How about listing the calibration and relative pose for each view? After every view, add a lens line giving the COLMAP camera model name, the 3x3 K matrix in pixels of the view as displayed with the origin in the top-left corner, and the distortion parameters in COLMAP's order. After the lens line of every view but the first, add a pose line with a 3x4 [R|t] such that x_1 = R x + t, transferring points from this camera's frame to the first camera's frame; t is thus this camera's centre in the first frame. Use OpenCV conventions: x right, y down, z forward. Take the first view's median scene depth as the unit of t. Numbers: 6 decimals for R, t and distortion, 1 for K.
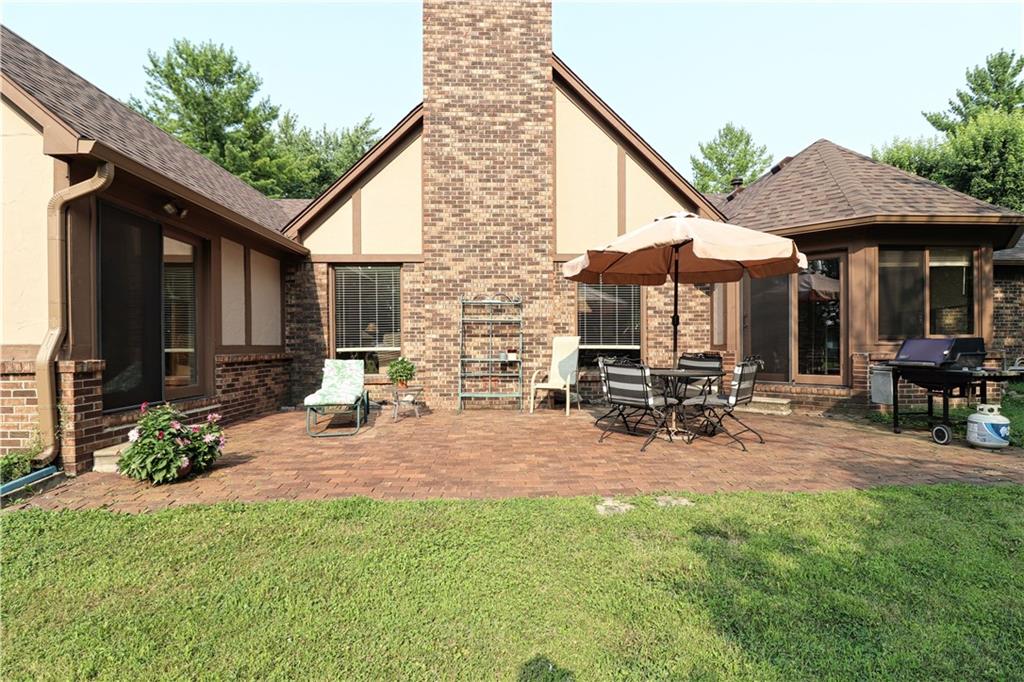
lens RADIAL K [[482.8, 0, 514.4], [0, 482.8, 344.6], [0, 0, 1]] dist [-0.001117, -0.000567]
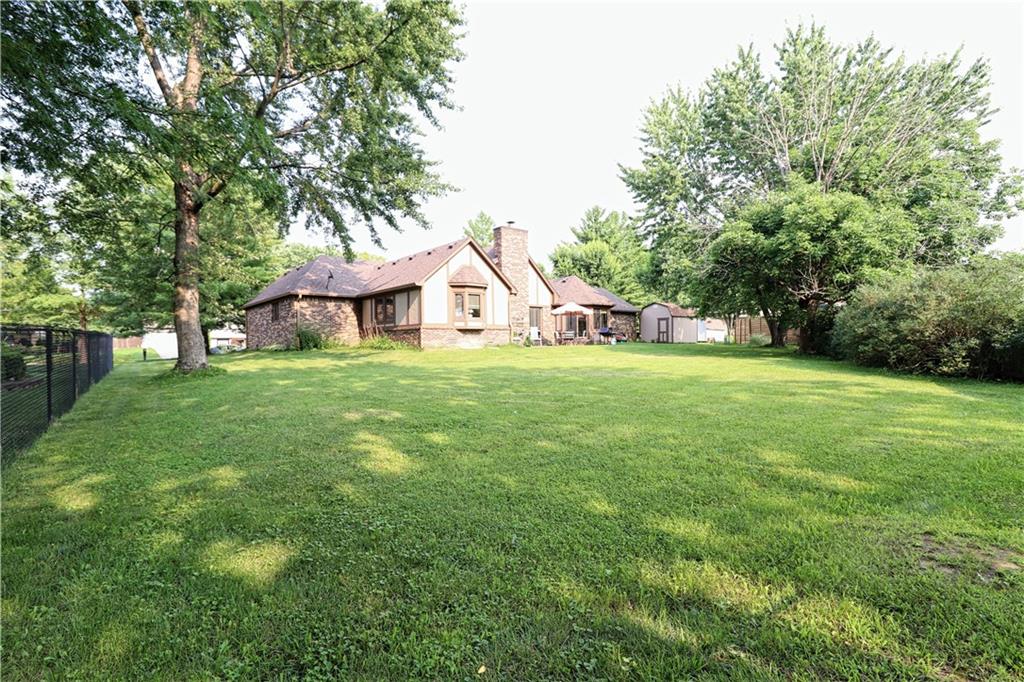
lens RADIAL K [[482.8, 0, 511.5], [0, 482.8, 344.6], [0, 0, 1]] dist [-0.001117, -0.000567]
pose [[0.802365, 0.002590, 0.596828, -2.310938], [0.008042, 0.999853, -0.015150, 0.183952], [-0.596779, 0.016956, 0.802226, -1.964553]]
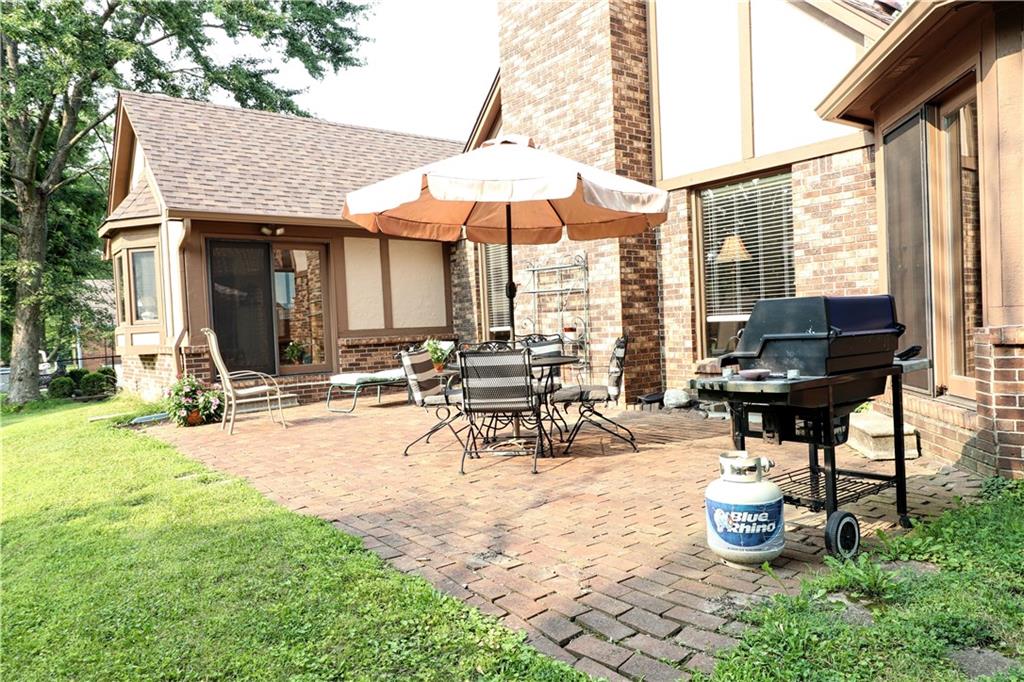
lens RADIAL K [[716.3, 0, 511.2], [0, 716.3, 341.6], [0, 0, 1]] dist [0.007380, 0.000543]
pose [[0.558682, 0.000494, -0.829381, 0.858299], [0.040720, 0.998777, 0.028025, -0.002804], [0.828381, -0.049430, 0.557979, 0.286874]]
